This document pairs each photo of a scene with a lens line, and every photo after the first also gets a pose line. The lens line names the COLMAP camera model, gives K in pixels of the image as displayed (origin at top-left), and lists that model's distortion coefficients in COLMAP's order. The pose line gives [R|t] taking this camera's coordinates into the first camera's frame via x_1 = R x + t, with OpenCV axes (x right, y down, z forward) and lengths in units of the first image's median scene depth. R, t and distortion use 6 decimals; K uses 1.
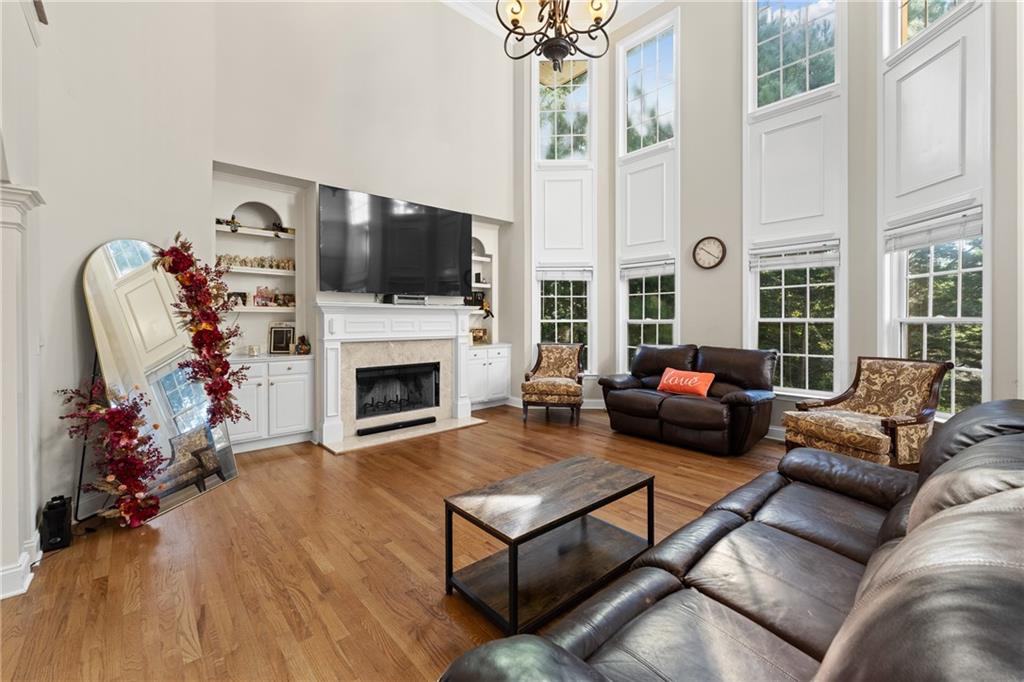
lens RADIAL K [[414.6, 0, 517.5], [0, 414.6, 325.6], [0, 0, 1]] dist [-0.000159, -0.001094]
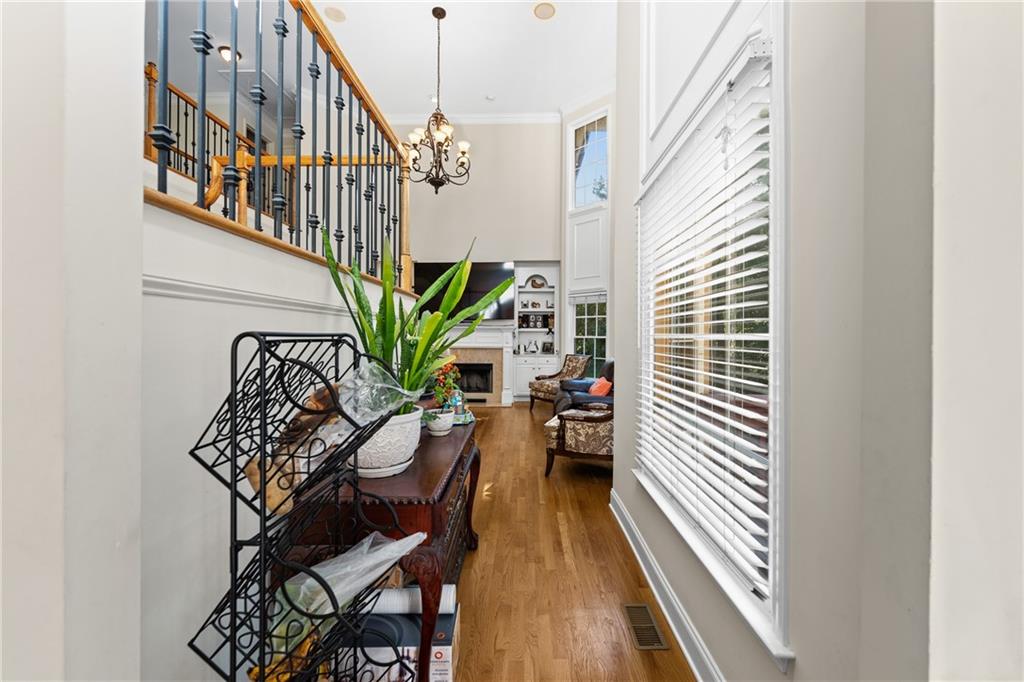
lens RADIAL K [[414.6, 0, 515.8], [0, 414.6, 335.9], [0, 0, 1]] dist [-0.000159, -0.001094]
pose [[0.732272, 0.010746, -0.680927, 0.996081], [-0.014467, 0.999895, 0.000221, -0.015934], [0.680858, 0.009689, 0.732351, -0.052167]]
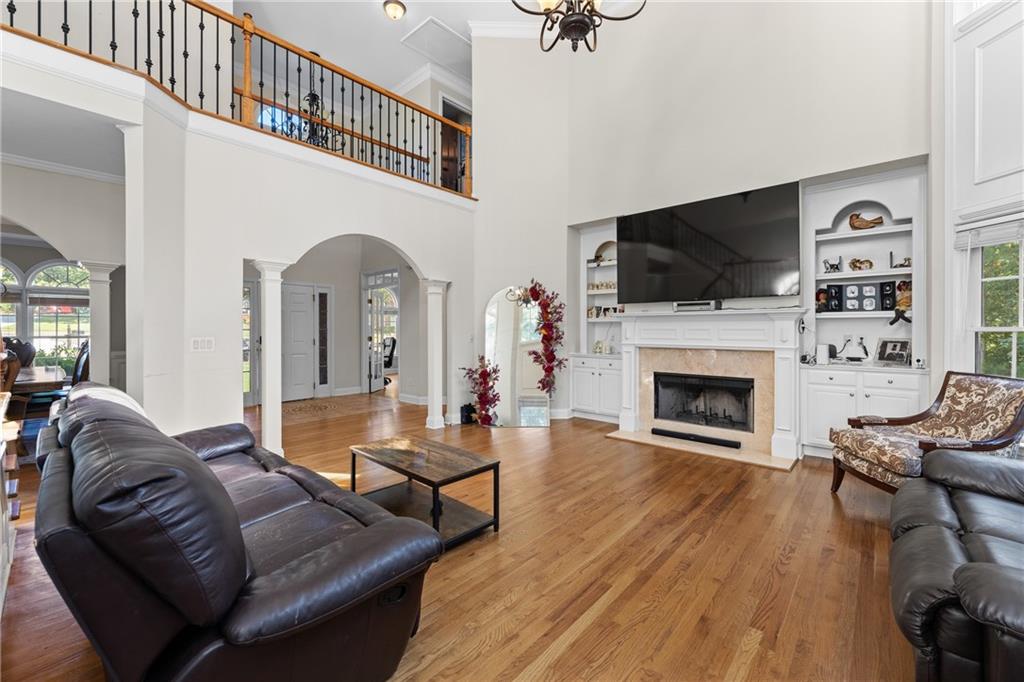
lens RADIAL K [[414.6, 0, 517.1], [0, 414.6, 329.2], [0, 0, 1]] dist [-0.000159, -0.001094]
pose [[0.121835, 0.007420, -0.992523, 0.624704], [-0.006501, 0.999957, 0.006678, -0.013453], [0.992529, 0.005639, 0.121878, 0.485455]]
